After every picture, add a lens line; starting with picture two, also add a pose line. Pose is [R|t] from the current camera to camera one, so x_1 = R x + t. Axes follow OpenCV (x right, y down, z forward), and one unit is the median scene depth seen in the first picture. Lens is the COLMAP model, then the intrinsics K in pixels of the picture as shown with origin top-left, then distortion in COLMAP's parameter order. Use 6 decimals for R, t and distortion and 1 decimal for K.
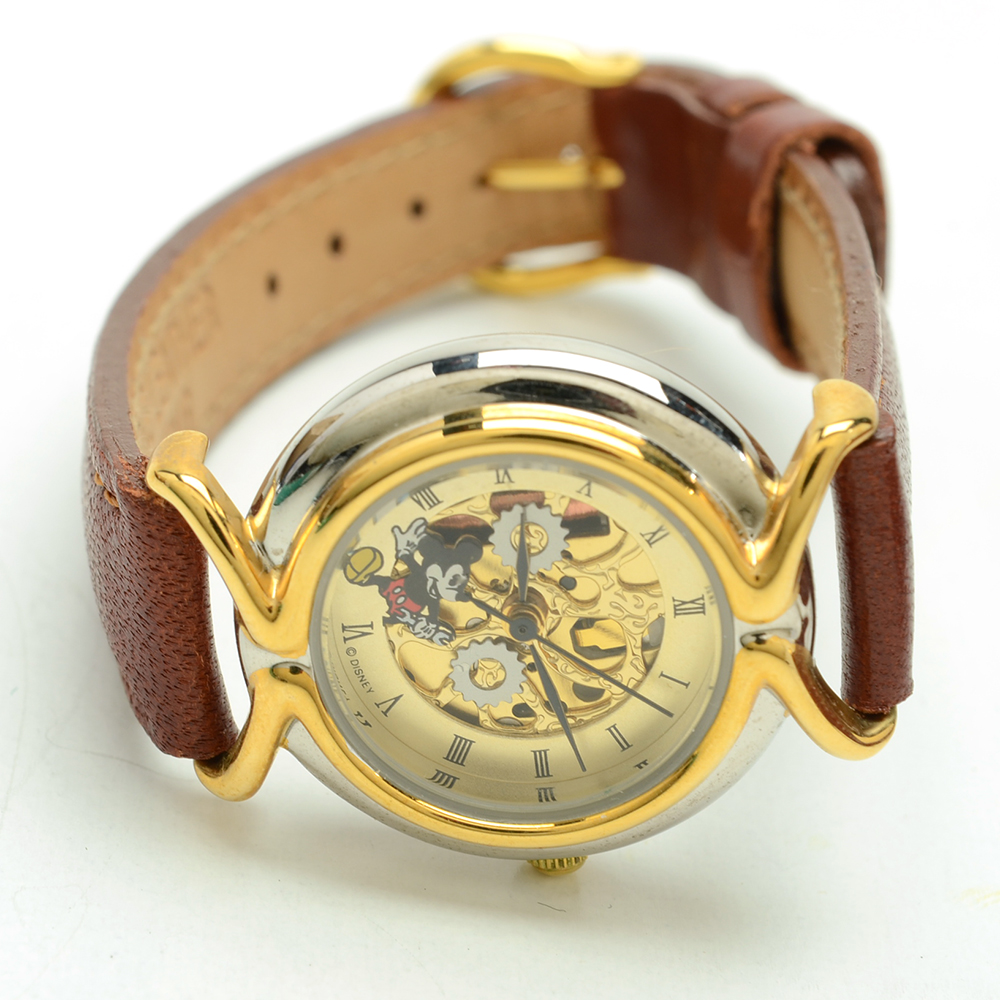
lens RADIAL K [[3622.4, 0, 500.0], [0, 3622.4, 500.0], [0, 0, 1]] dist [0.092326, 2.147191]
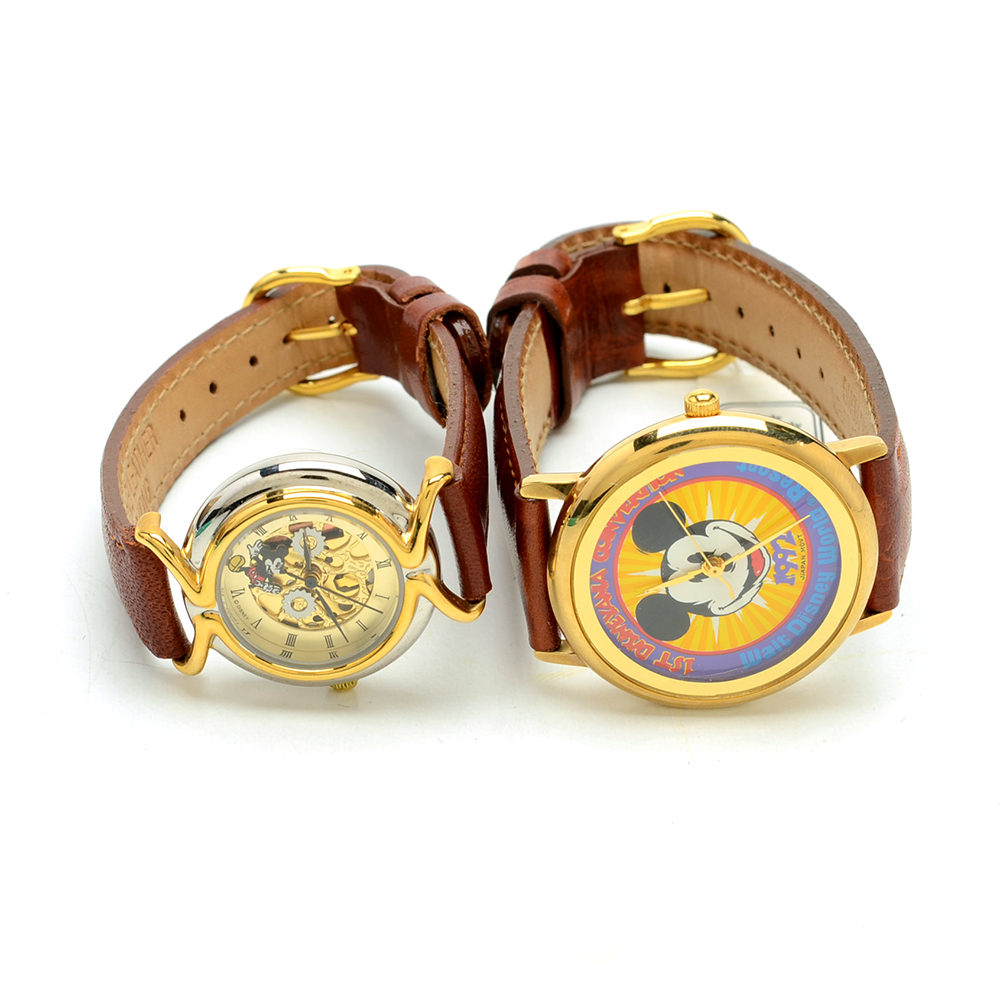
lens RADIAL K [[3622.4, 0, 500.0], [0, 3622.4, 500.0], [0, 0, 1]] dist [0.092326, 2.147191]
pose [[0.992469, -0.122196, 0.008573, 0.108071], [0.121822, 0.991919, 0.035435, -0.079373], [-0.012834, -0.034124, 0.999335, -1.222147]]
